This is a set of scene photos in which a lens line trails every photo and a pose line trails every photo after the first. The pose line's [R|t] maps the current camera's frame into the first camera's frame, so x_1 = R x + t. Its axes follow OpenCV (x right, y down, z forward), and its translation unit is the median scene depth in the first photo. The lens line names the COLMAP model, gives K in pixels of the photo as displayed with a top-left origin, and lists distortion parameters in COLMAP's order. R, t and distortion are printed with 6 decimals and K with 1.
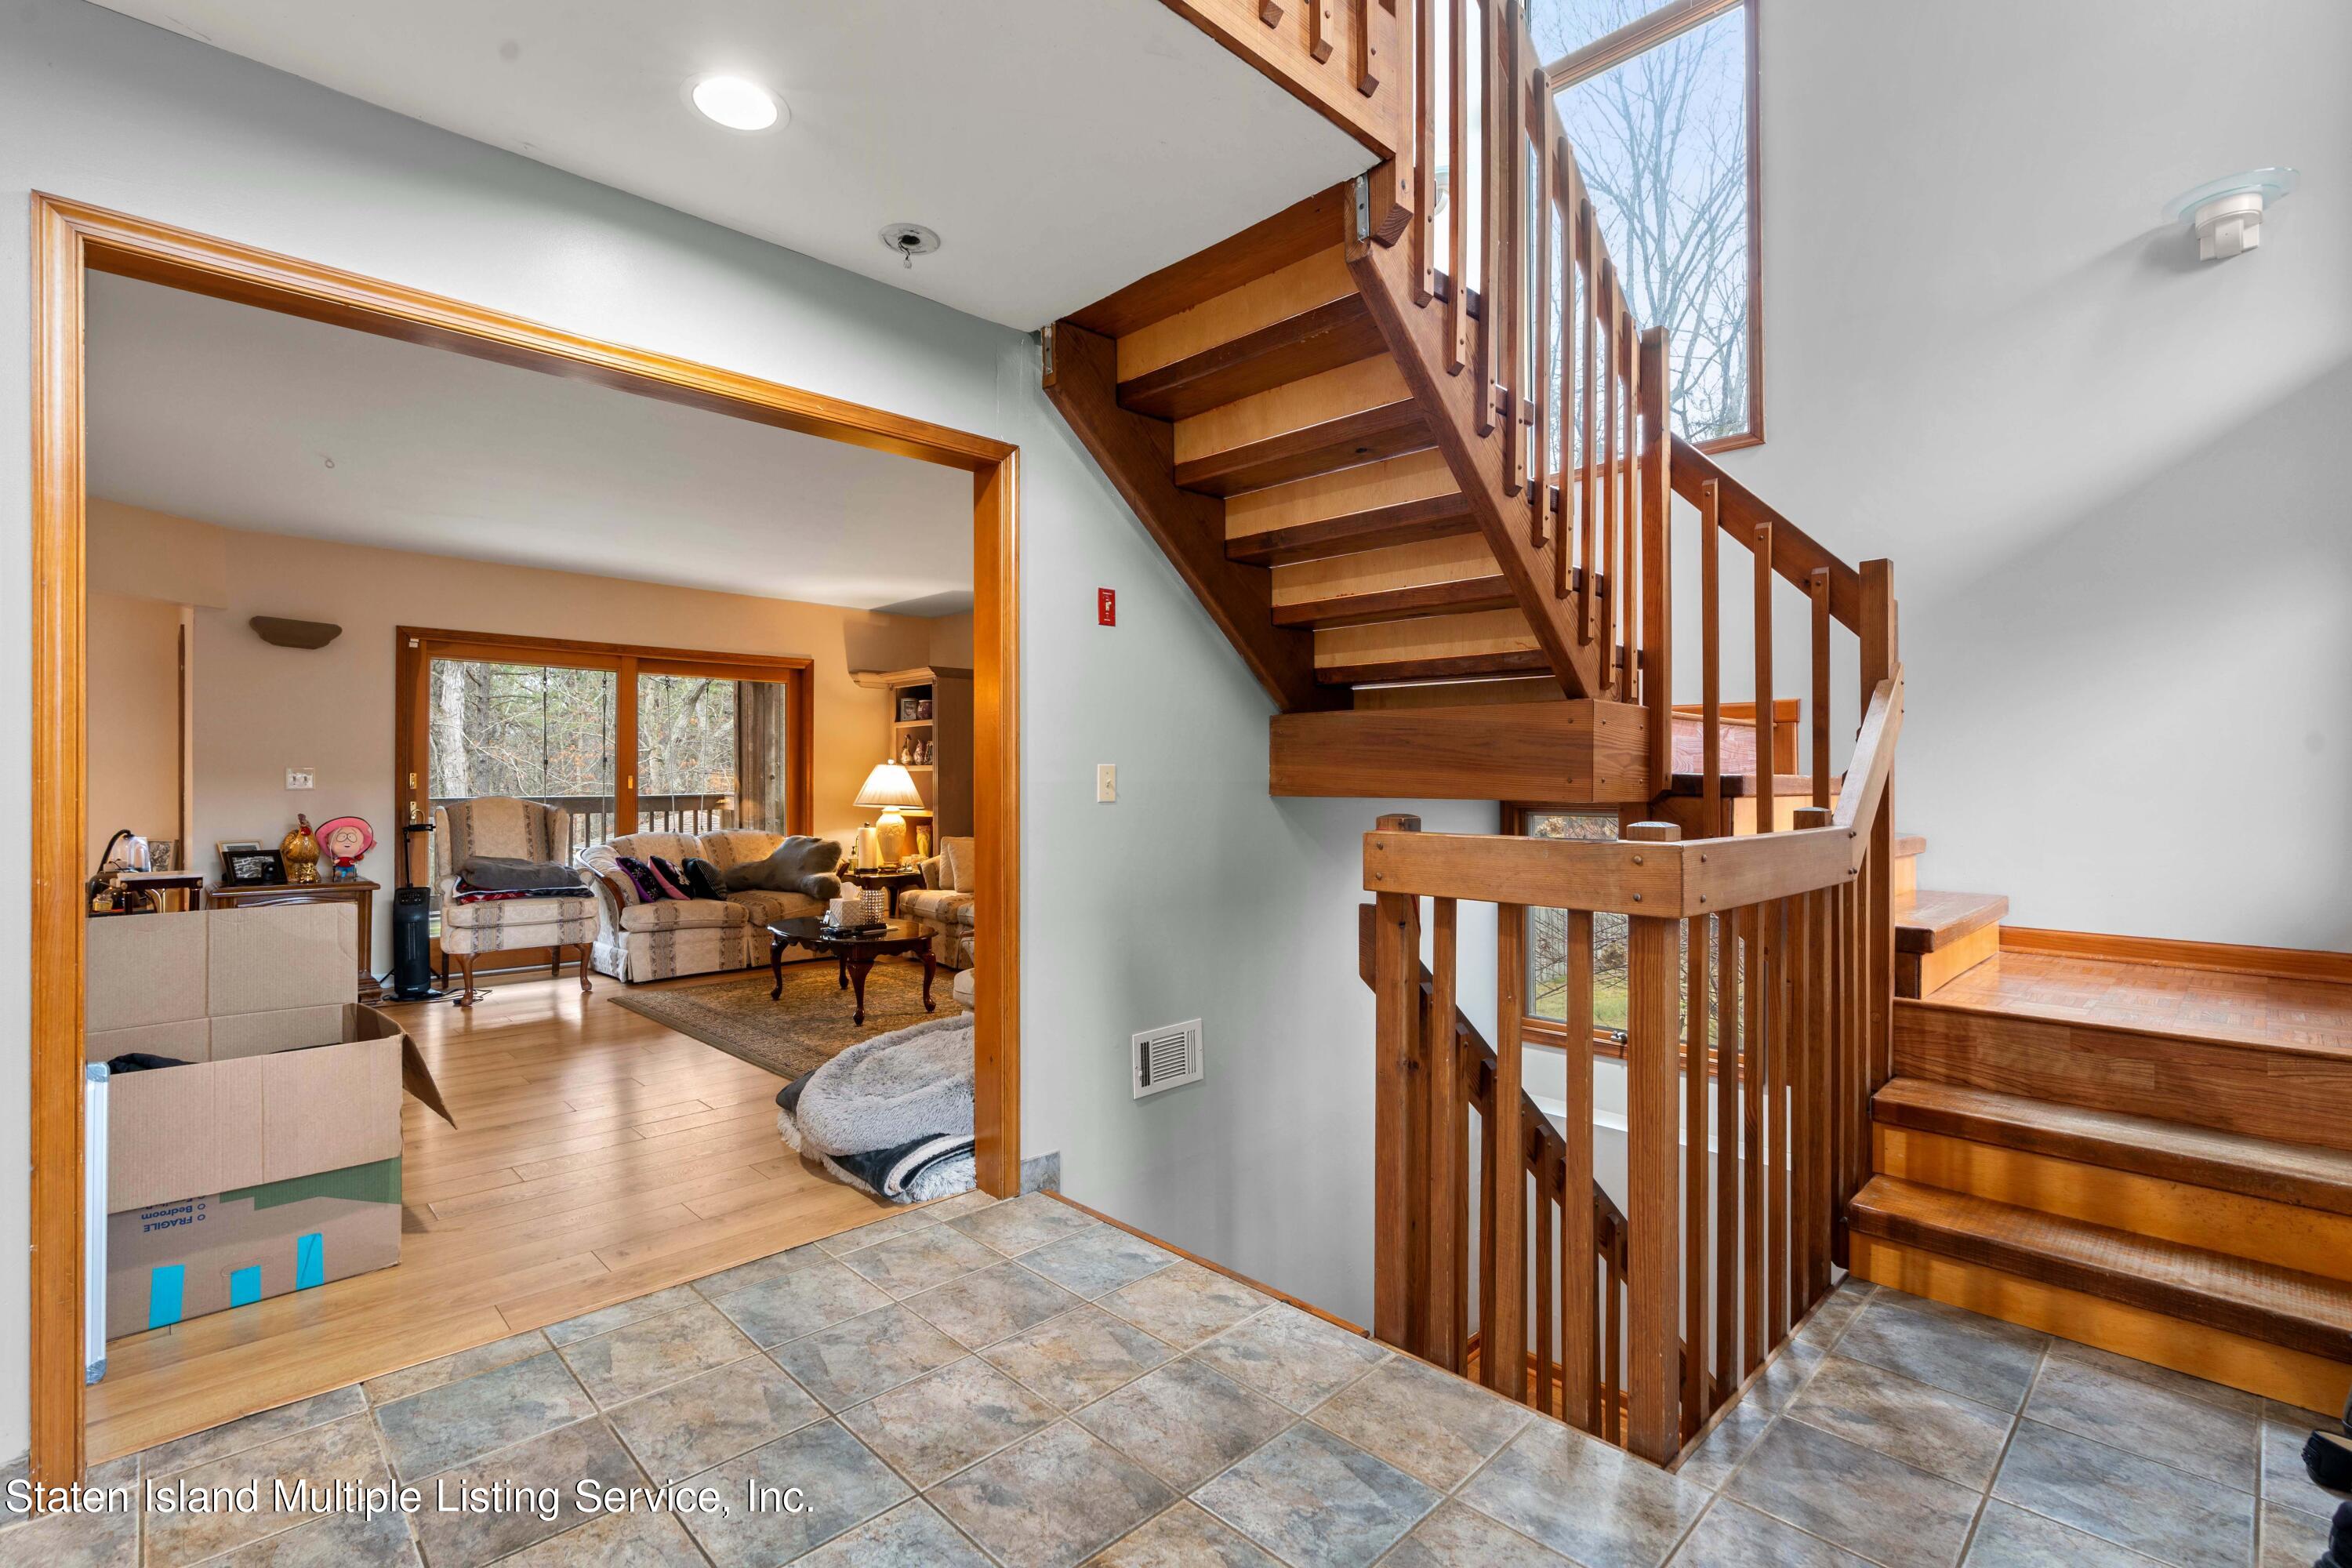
lens RADIAL K [[1076.4, 0, 1167.1], [0, 1076.4, 774.8], [0, 0, 1]] dist [-0.001907, 0.000538]
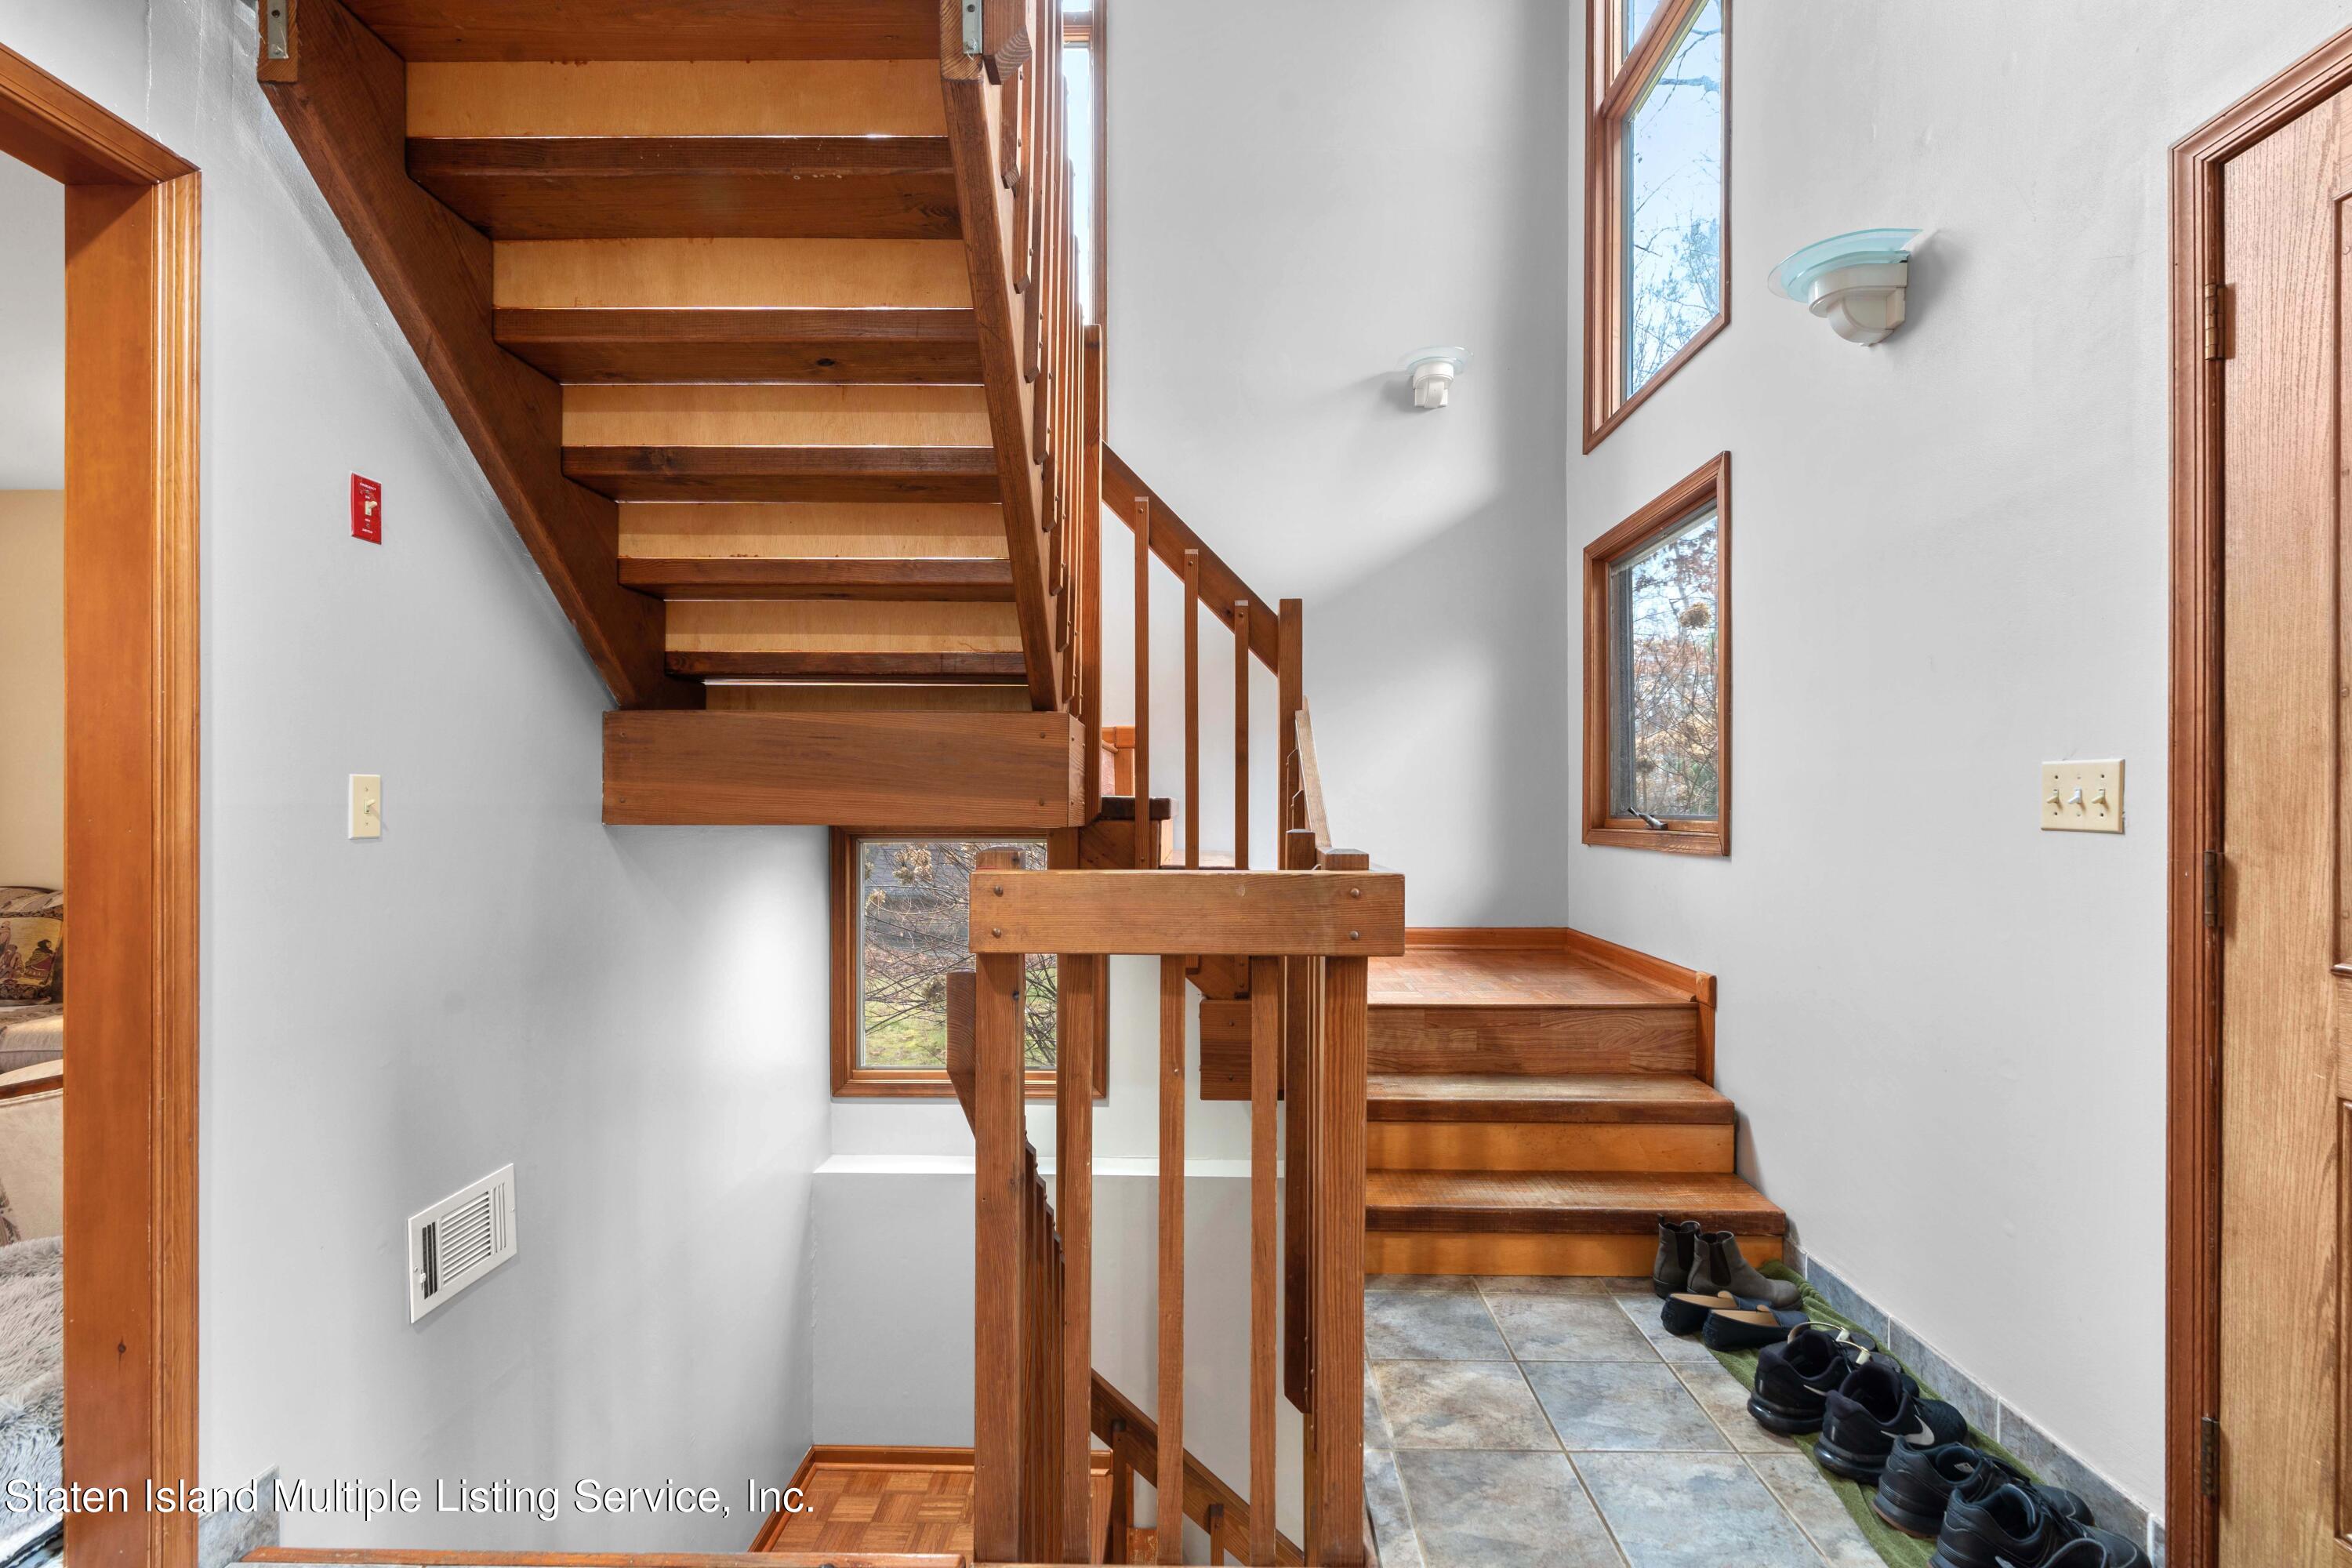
lens RADIAL K [[1075.7, 0, 1180.4], [0, 1075.7, 800.9], [0, 0, 1]] dist [-0.010476, 0.004248]
pose [[0.706597, 0.002903, 0.707611, -0.141191], [-0.004090, 0.999992, -0.000018, 0.002500], [-0.707605, -0.002881, 0.706603, 0.241913]]
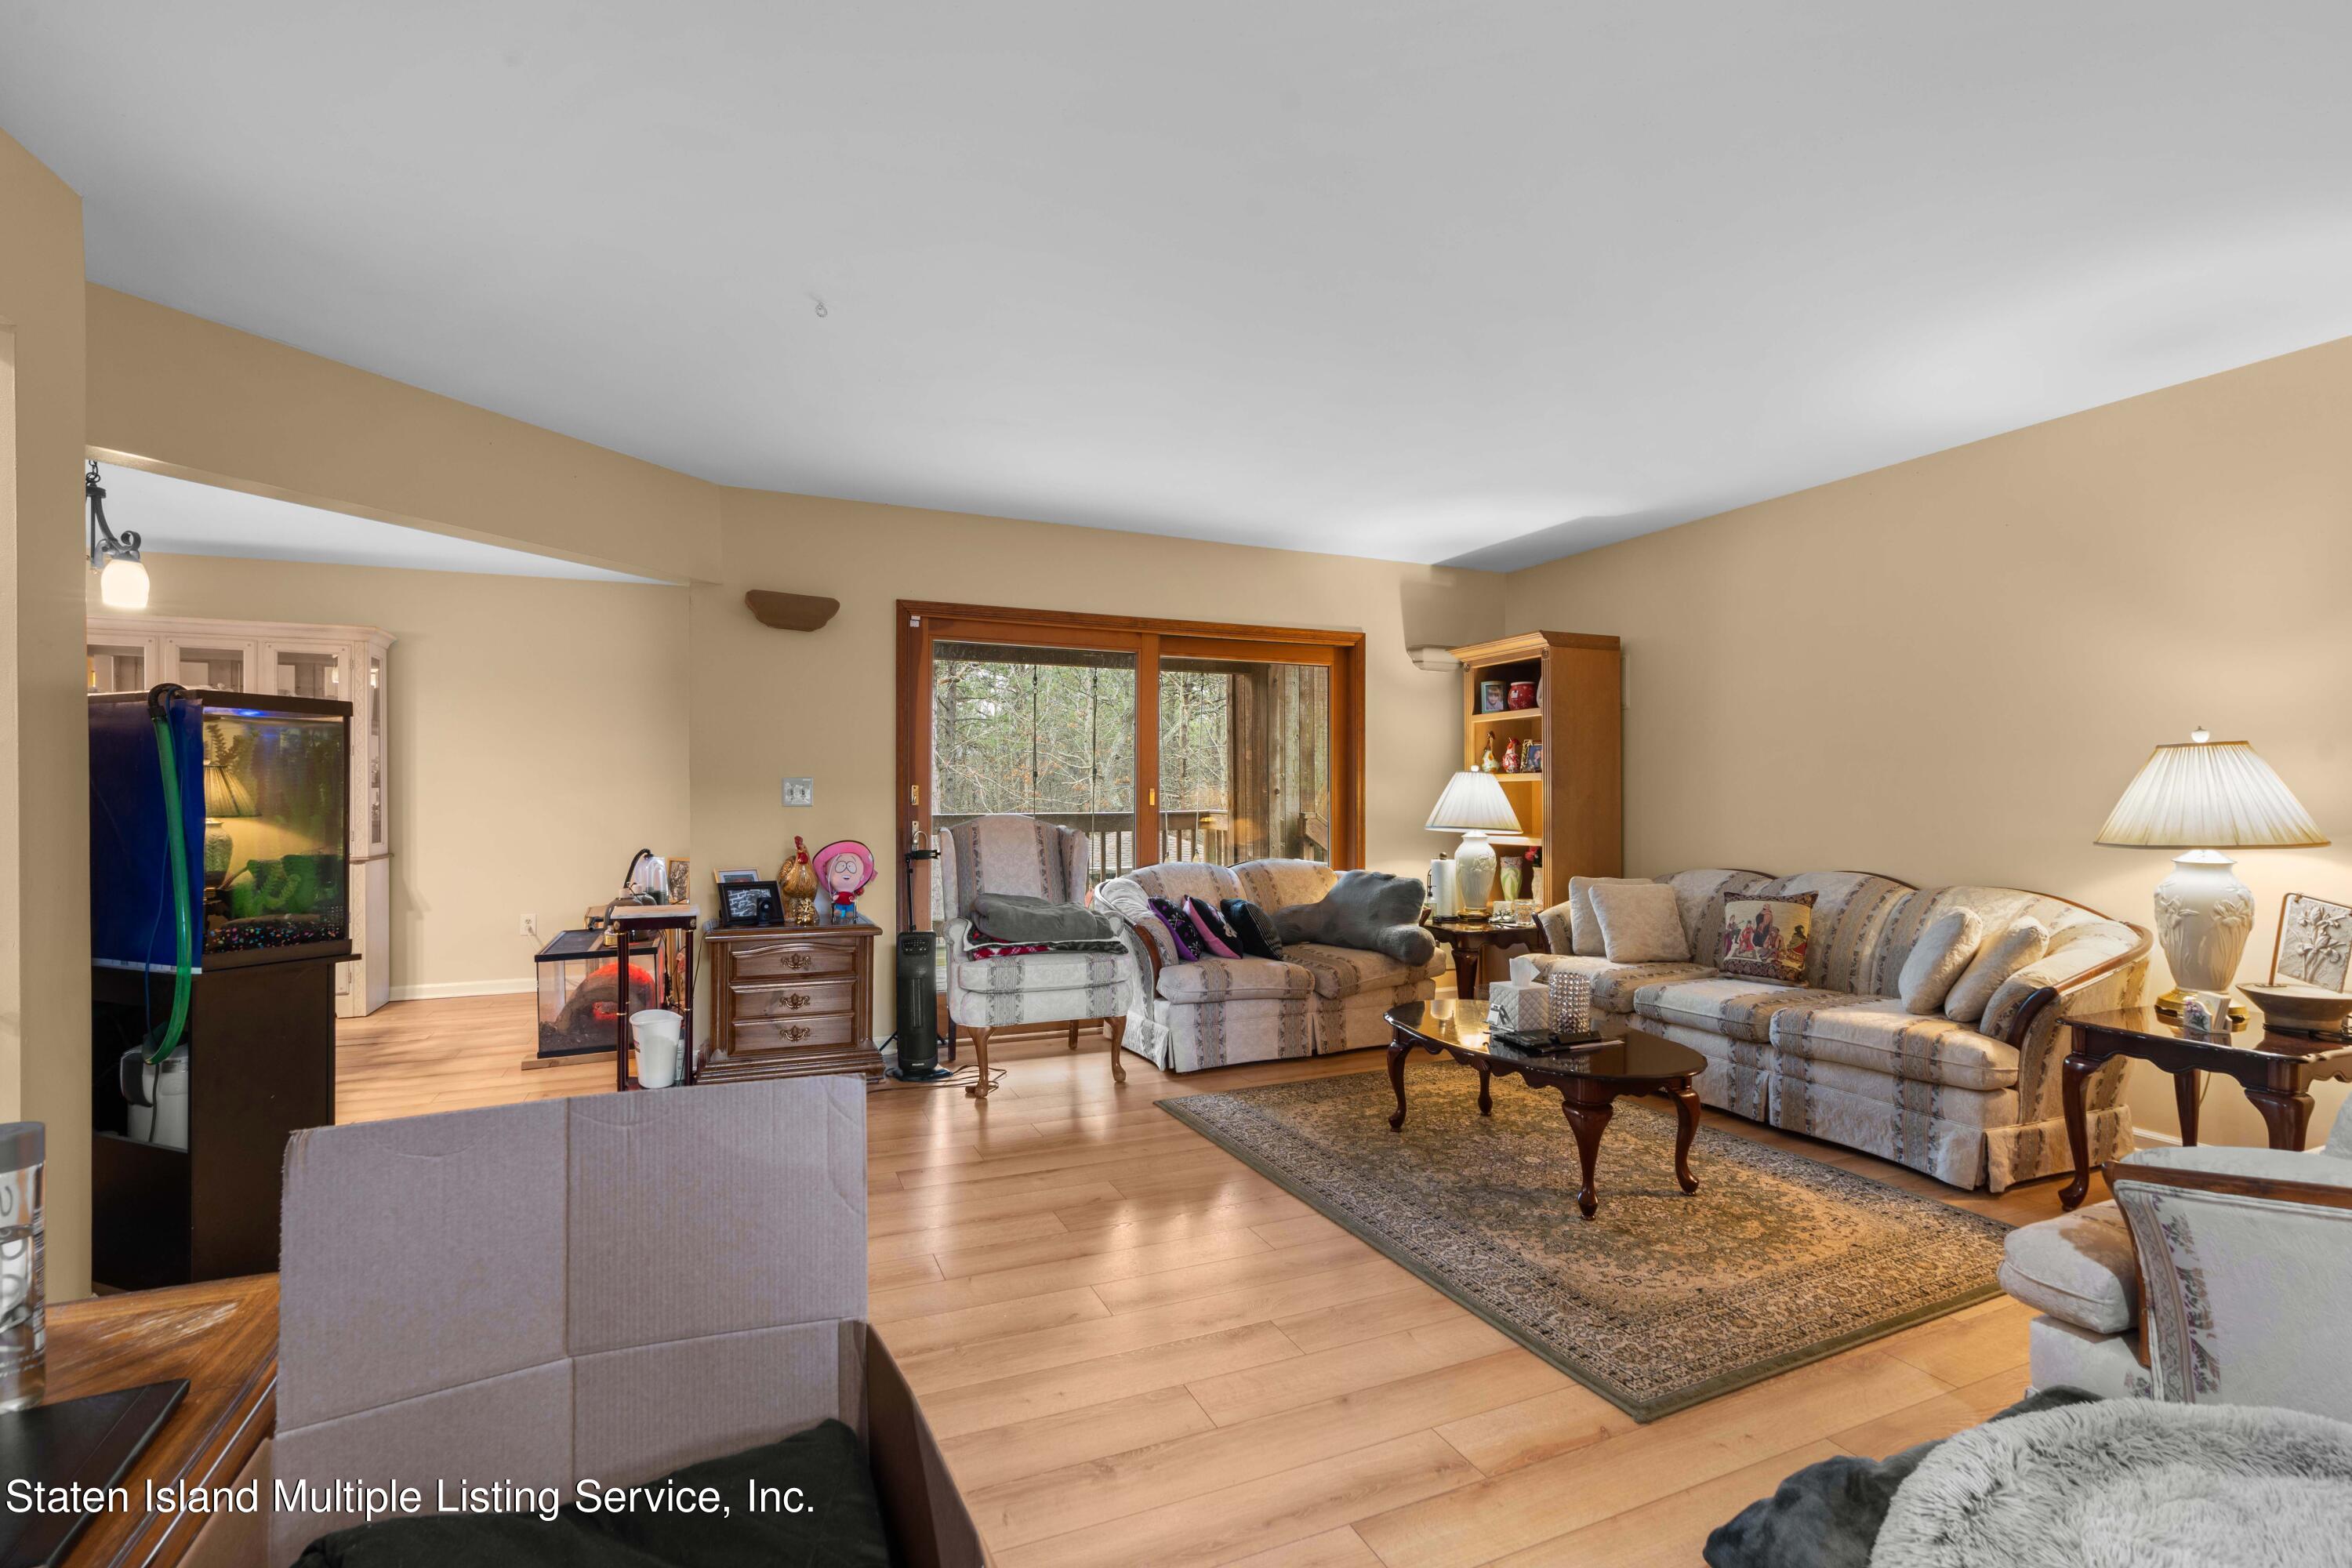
lens RADIAL K [[1075.7, 0, 1180.4], [0, 1075.7, 800.9], [0, 0, 1]] dist [-0.010476, 0.004248]
pose [[0.939361, 0.000327, -0.342929, -0.419106], [0.002712, 0.999961, 0.008383, 0.006229], [0.342918, -0.008805, 0.939324, 0.550470]]
